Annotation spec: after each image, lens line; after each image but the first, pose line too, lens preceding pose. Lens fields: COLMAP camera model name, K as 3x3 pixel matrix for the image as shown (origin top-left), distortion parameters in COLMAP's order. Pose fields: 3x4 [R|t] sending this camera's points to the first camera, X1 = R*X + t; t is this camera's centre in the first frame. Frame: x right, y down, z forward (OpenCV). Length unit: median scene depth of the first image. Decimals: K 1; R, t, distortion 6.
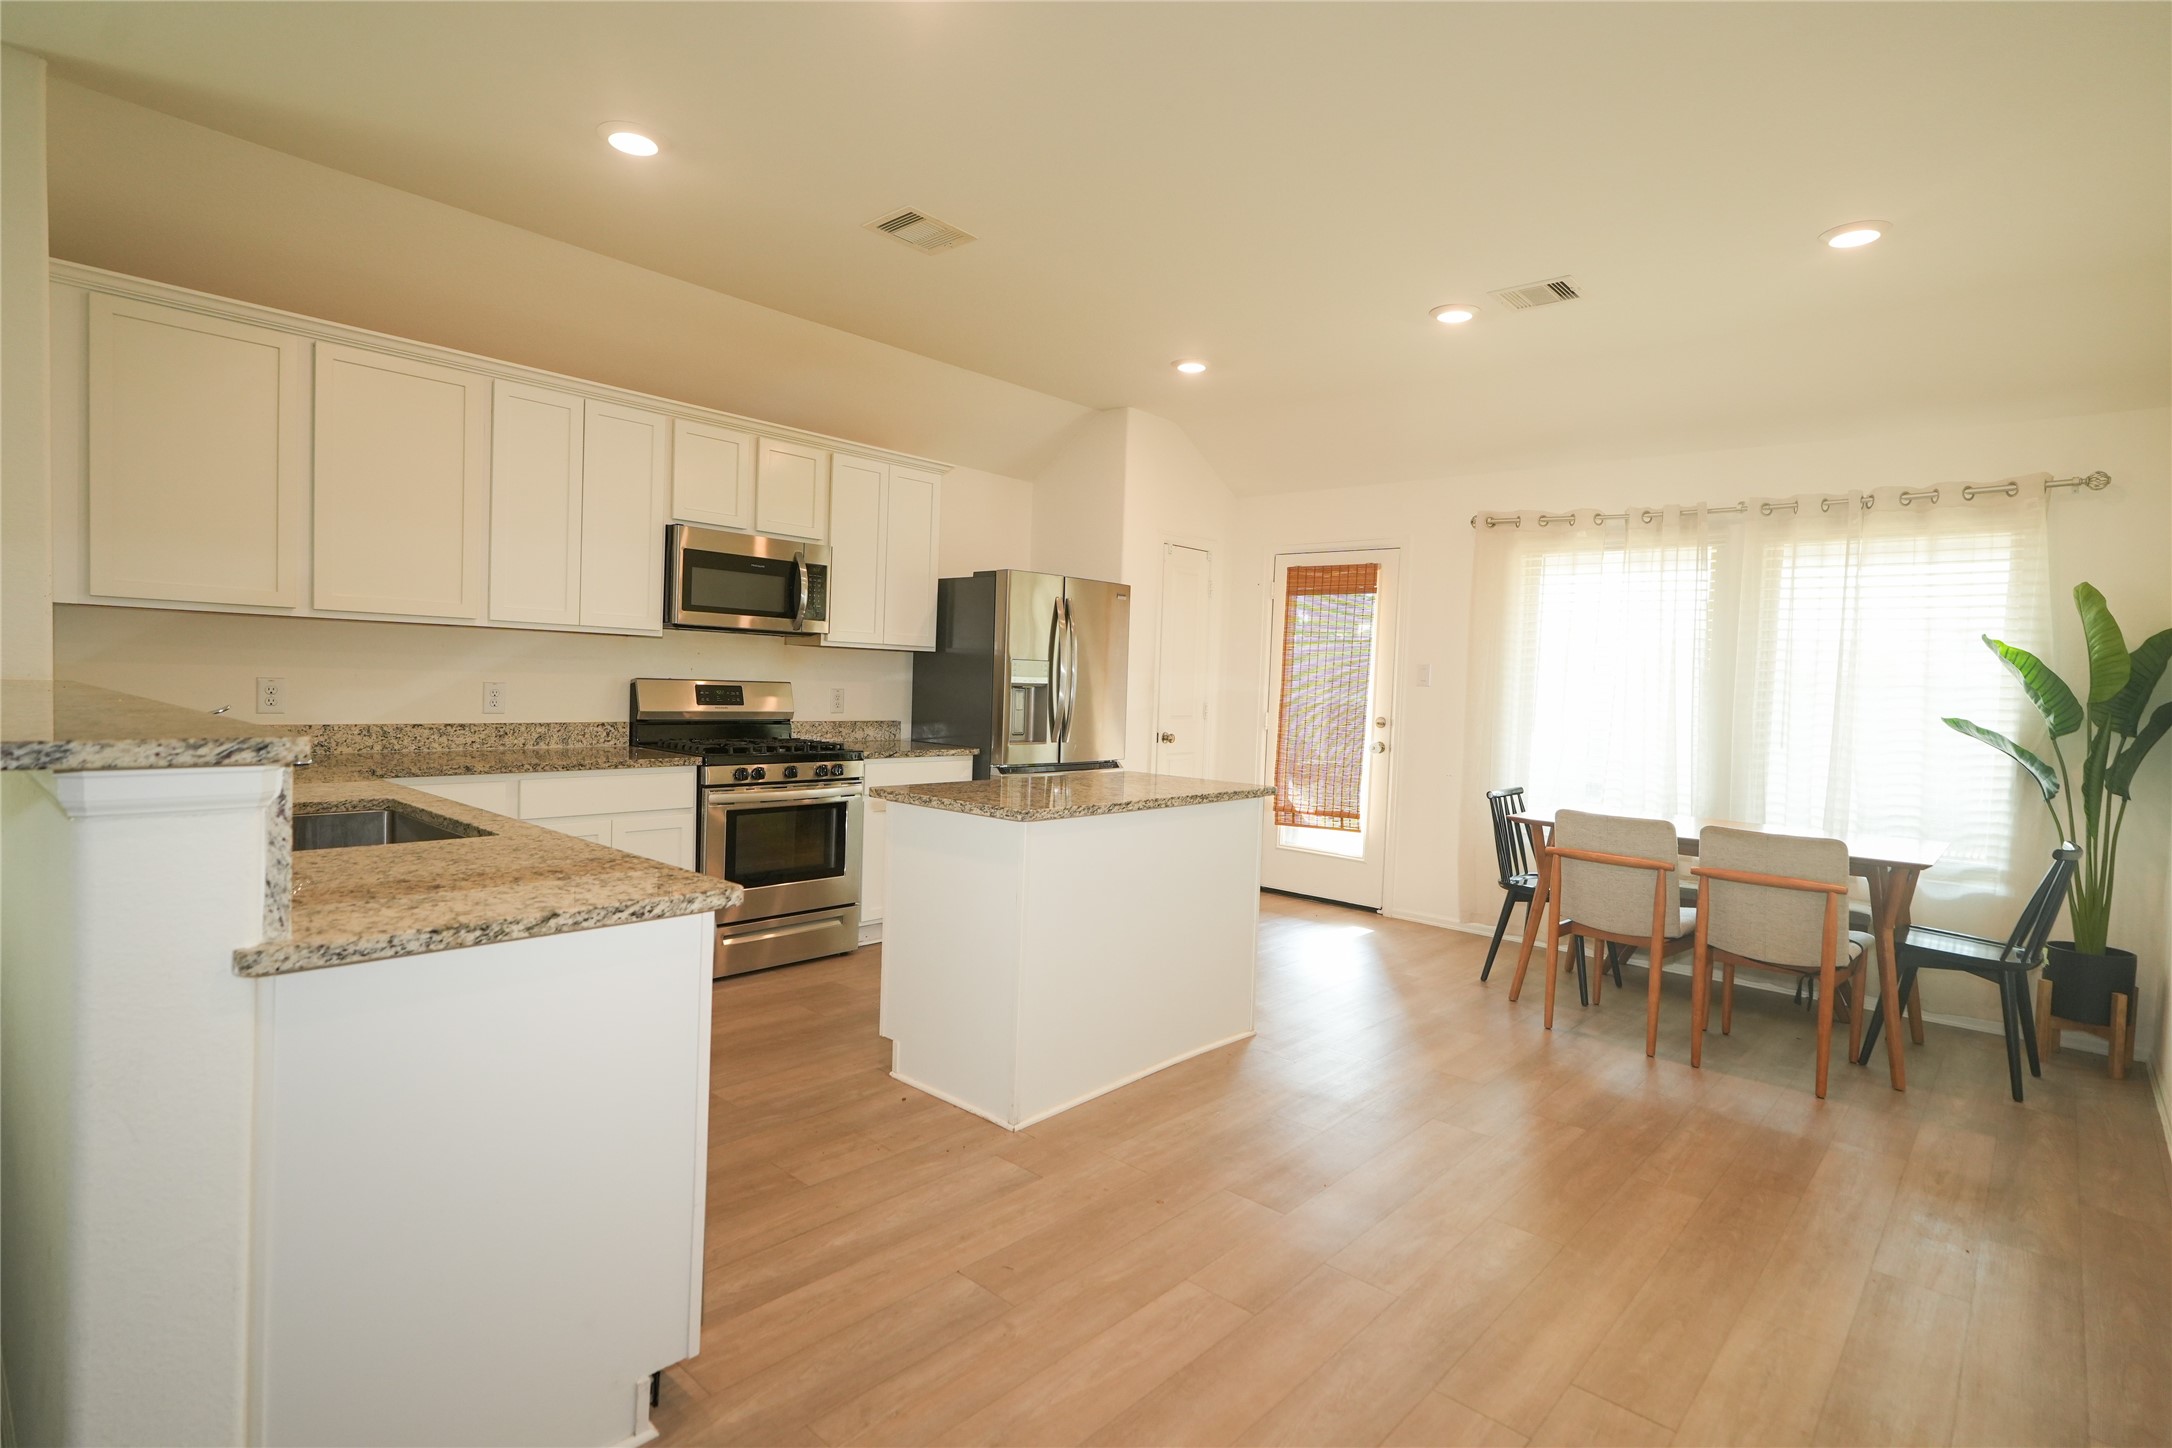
lens RADIAL K [[1076.0, 0, 1086.0], [0, 1076.0, 724.0], [0, 0, 1]] dist [-0.000072, -0.000048]
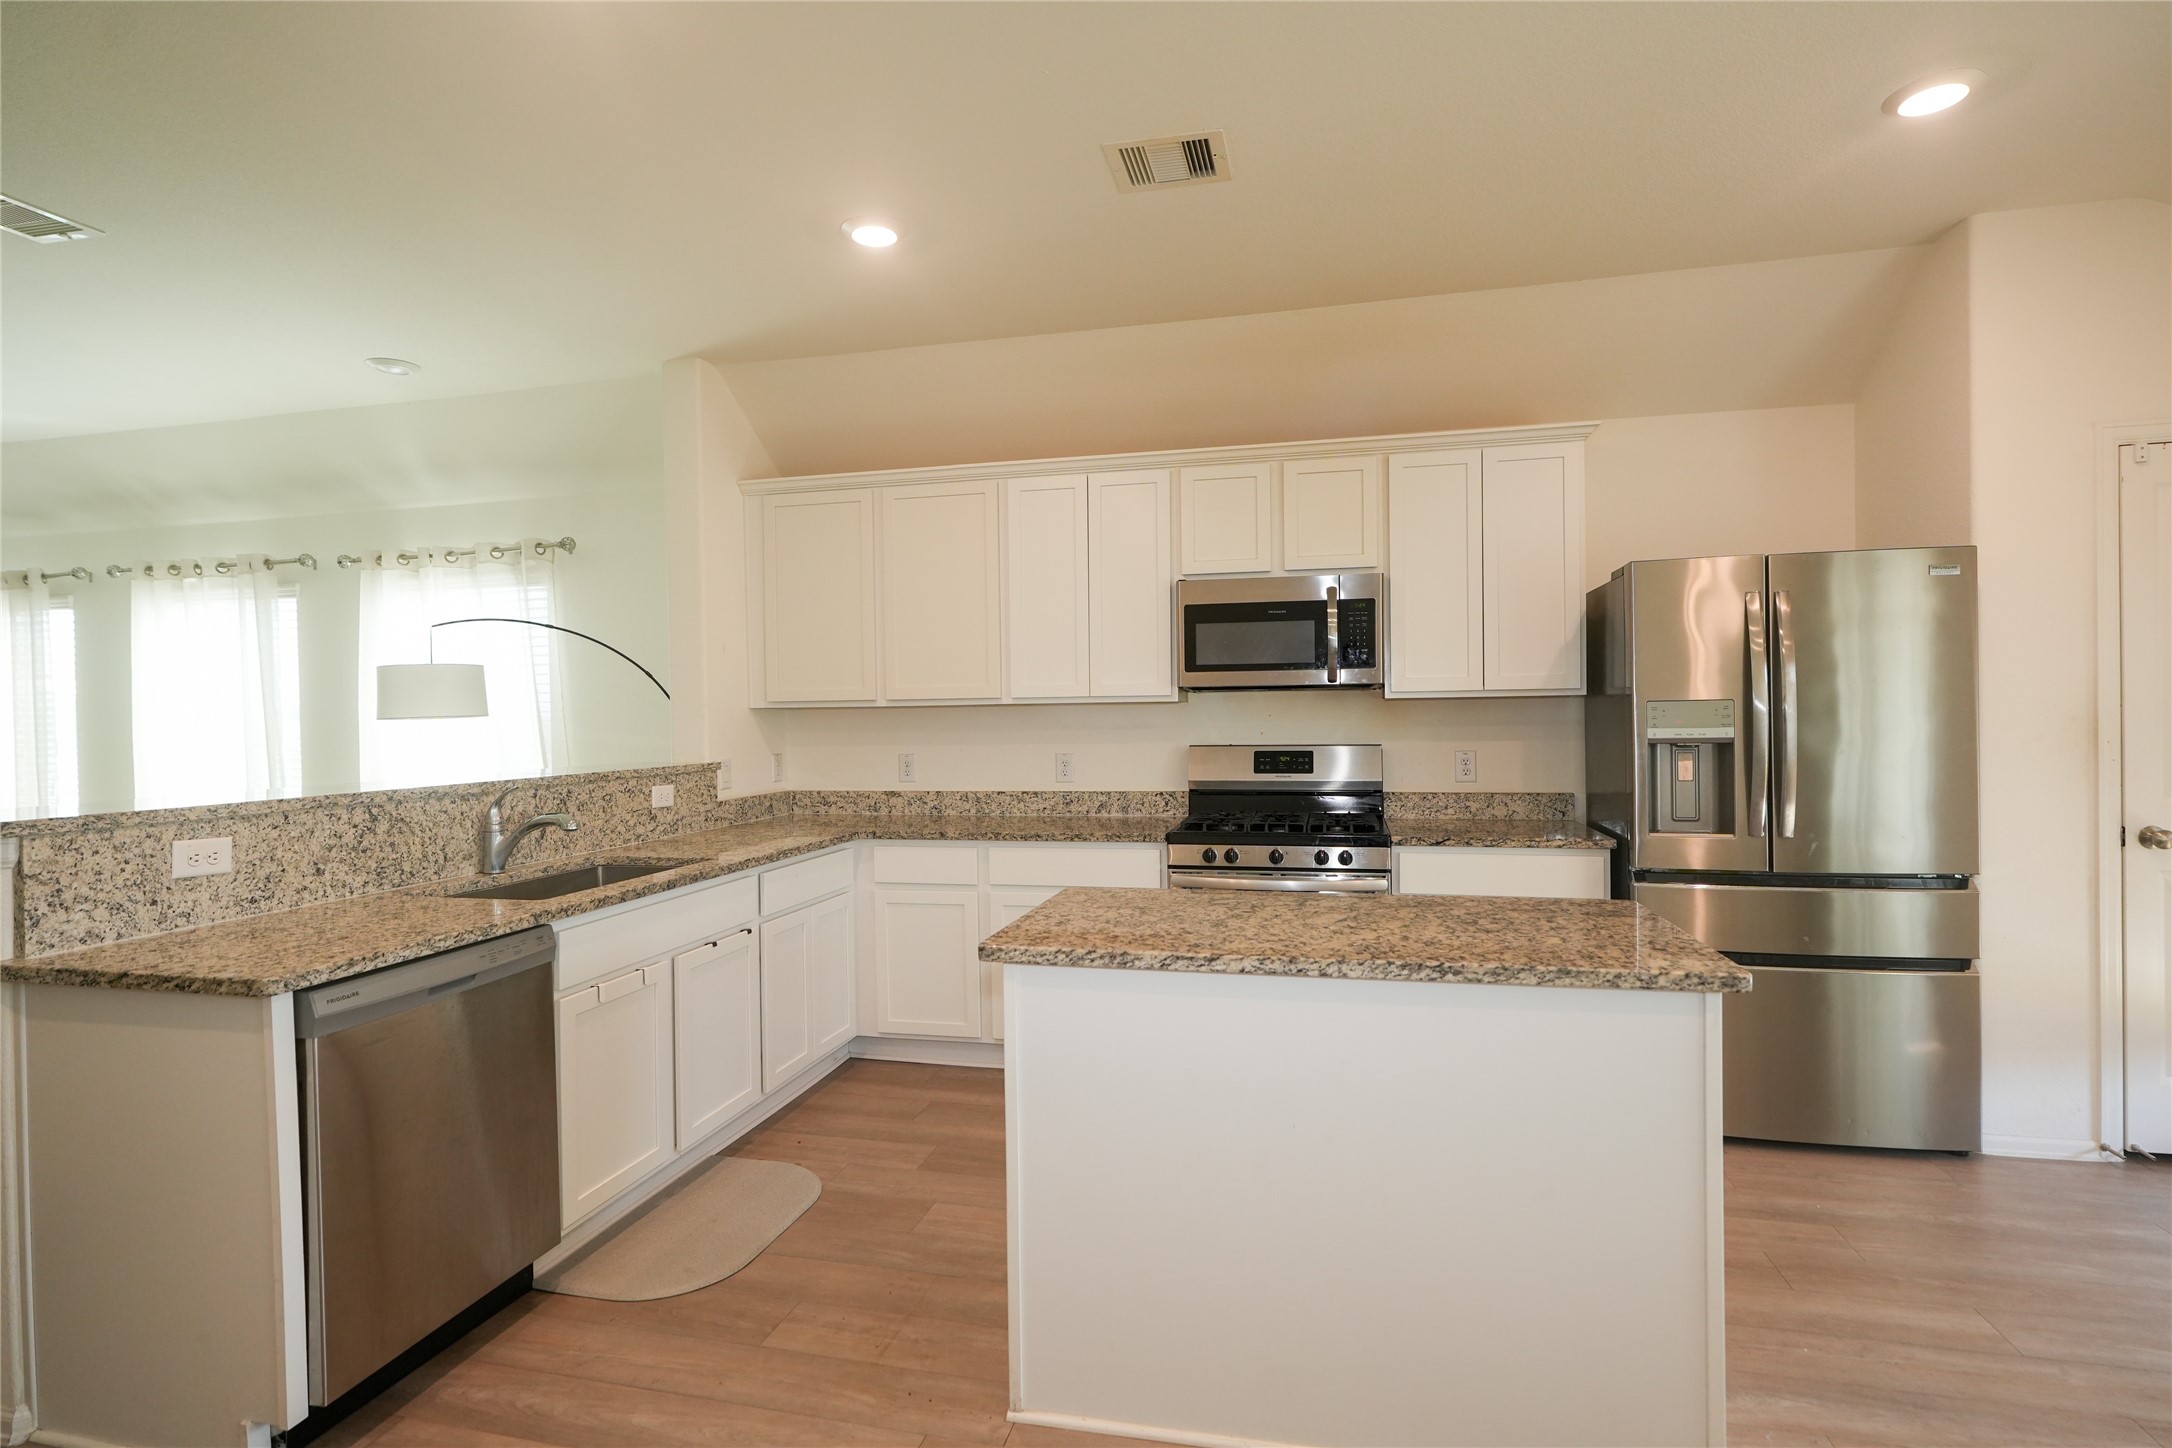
lens RADIAL K [[1064.4, 0, 1086.0], [0, 1064.4, 724.0], [0, 0, 1]] dist [-0.002084, 0.000344]
pose [[0.474145, -0.035414, -0.879734, 0.387544], [-0.006434, 0.999025, -0.043684, -0.020973], [0.880423, 0.026373, 0.473455, 0.493000]]
